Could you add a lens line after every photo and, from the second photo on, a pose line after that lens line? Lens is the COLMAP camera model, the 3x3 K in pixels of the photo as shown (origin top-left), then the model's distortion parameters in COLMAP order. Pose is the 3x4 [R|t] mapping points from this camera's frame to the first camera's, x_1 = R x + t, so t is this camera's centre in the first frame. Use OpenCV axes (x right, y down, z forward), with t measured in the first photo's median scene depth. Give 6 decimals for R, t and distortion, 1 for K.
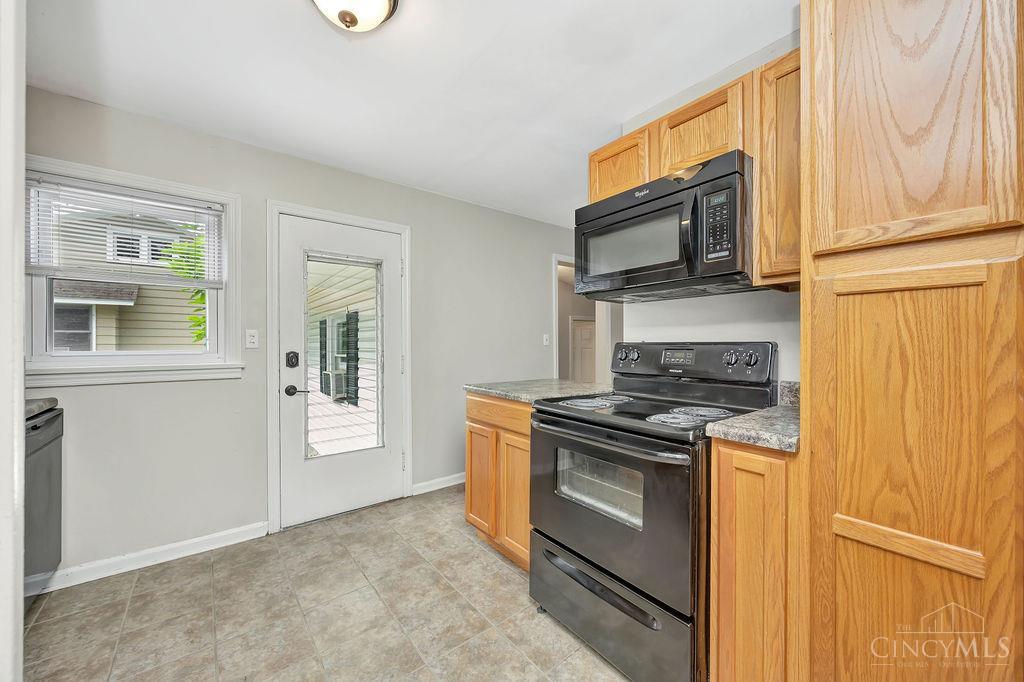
lens RADIAL K [[393.7, 0, 510.5], [0, 393.7, 342.4], [0, 0, 1]] dist [0.000045, -0.000242]
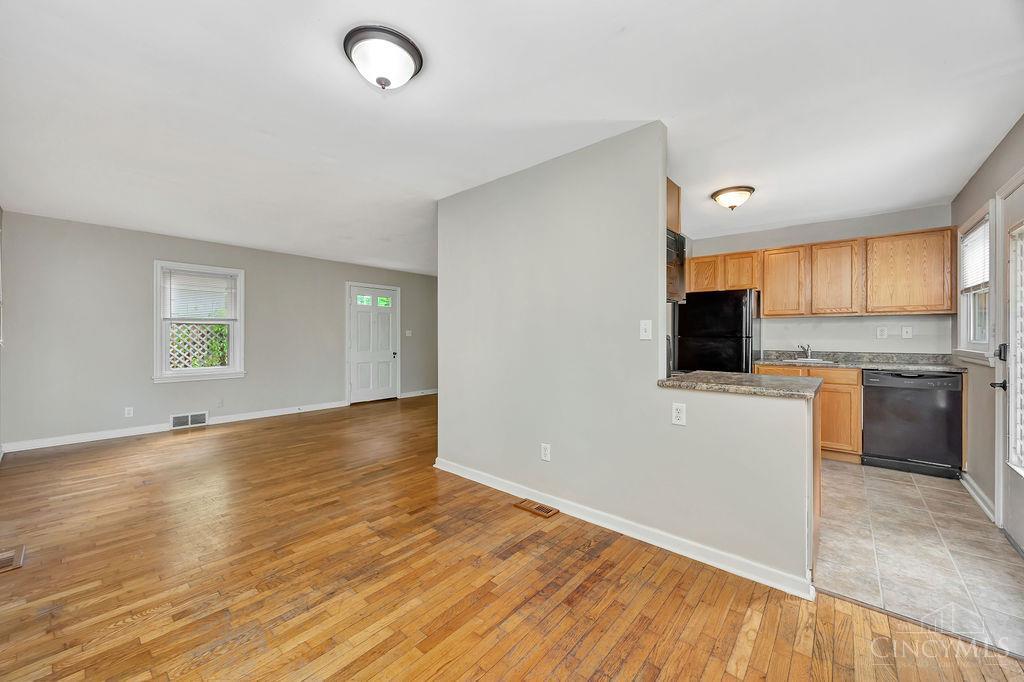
lens RADIAL K [[388.0, 0, 514.4], [0, 388.0, 335.8], [0, 0, 1]] dist [0.000154, -0.000368]
pose [[-0.978435, 0.000073, -0.206555, 1.088941], [-0.000454, 0.999997, 0.002507, 0.005527], [0.206555, 0.002546, -0.978432, 2.336779]]
